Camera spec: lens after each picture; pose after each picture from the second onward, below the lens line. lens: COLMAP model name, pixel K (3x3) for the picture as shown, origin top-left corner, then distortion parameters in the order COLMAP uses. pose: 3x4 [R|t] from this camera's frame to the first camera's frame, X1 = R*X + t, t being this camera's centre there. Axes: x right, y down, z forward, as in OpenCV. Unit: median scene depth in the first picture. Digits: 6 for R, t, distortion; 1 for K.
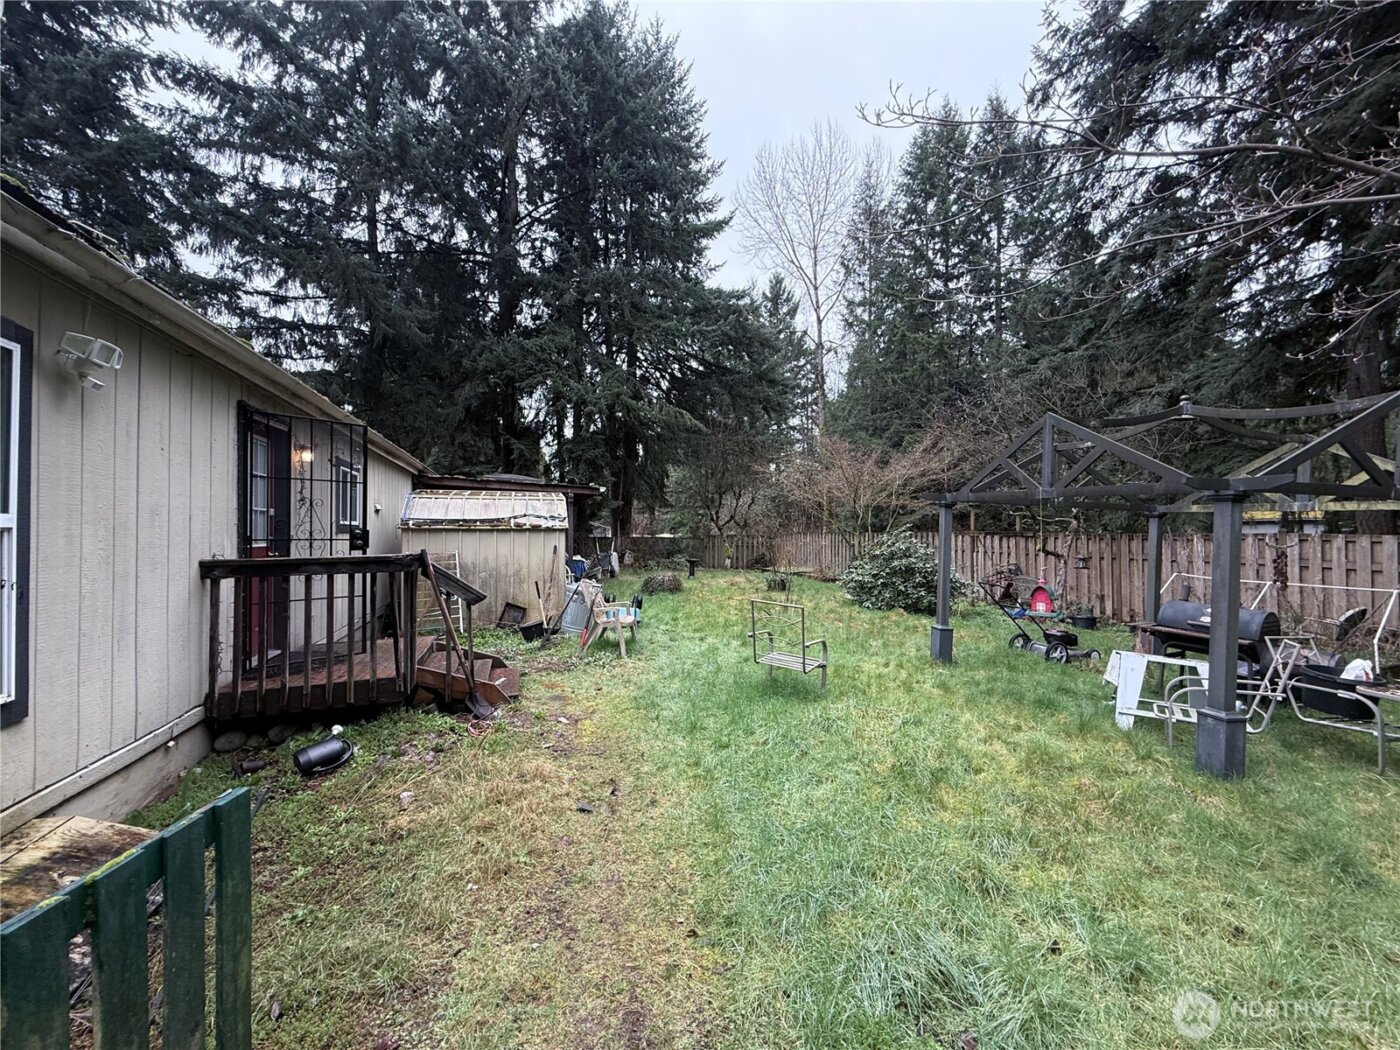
lens RADIAL K [[559.1, 0, 704.6], [0, 559.1, 530.4], [0, 0, 1]] dist [0.000124, 0.000104]
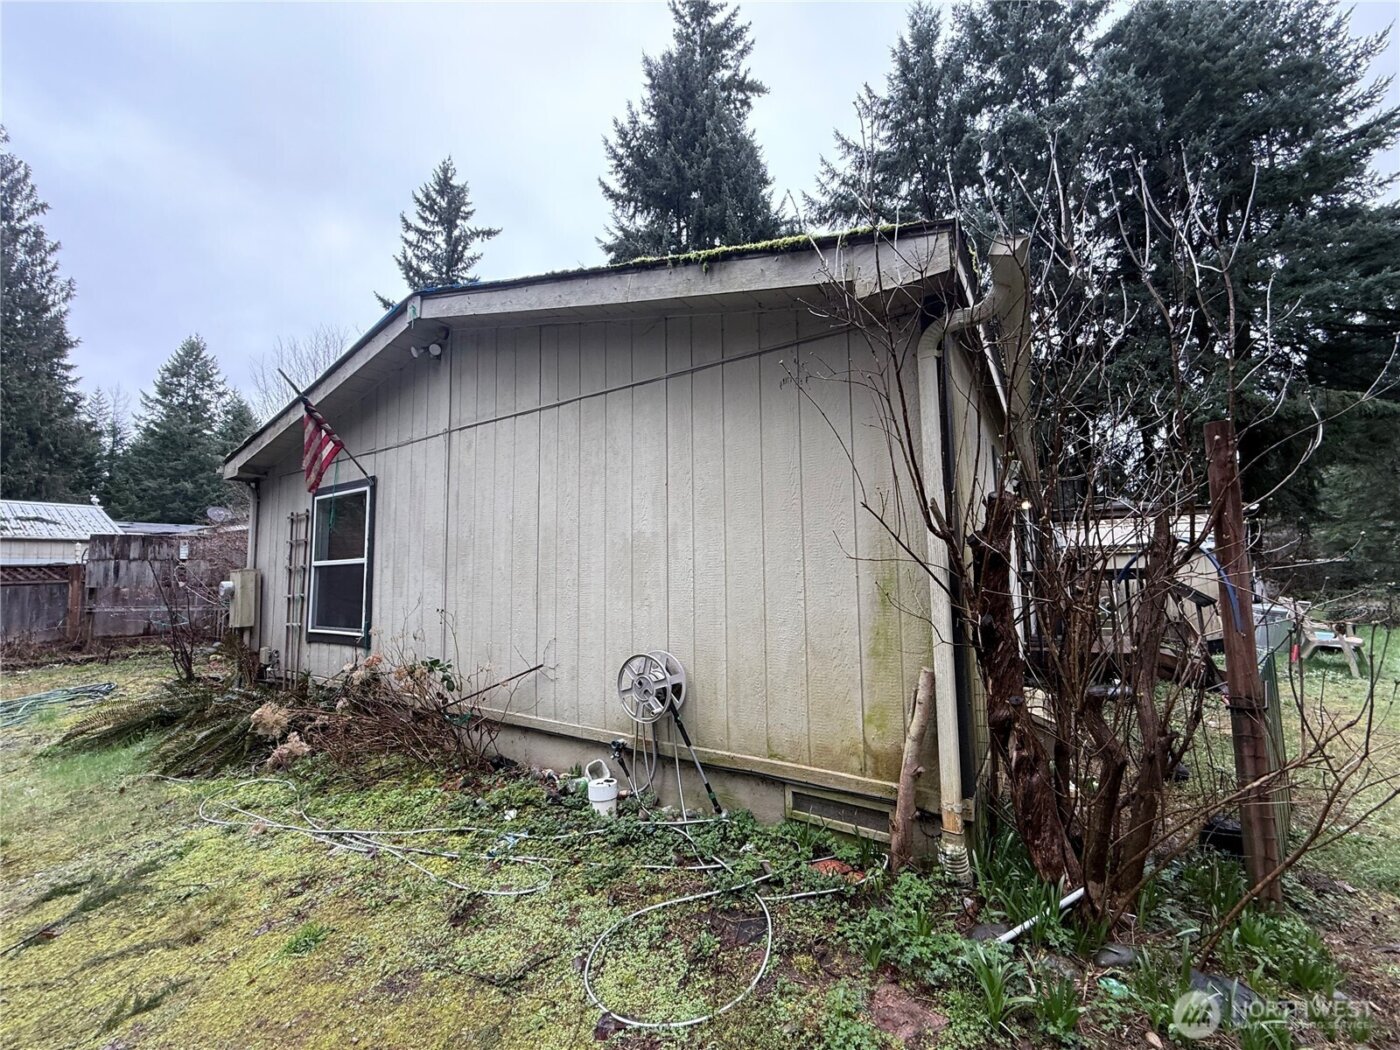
lens RADIAL K [[555.0, 0, 698.7], [0, 555.0, 527.3], [0, 0, 1]] dist [-0.000448, 0.000339]
pose [[0.627604, -0.077237, -0.774692, -0.019799], [0.025573, 0.996575, -0.078642, 0.003110], [0.778112, 0.029545, 0.627430, -0.100653]]
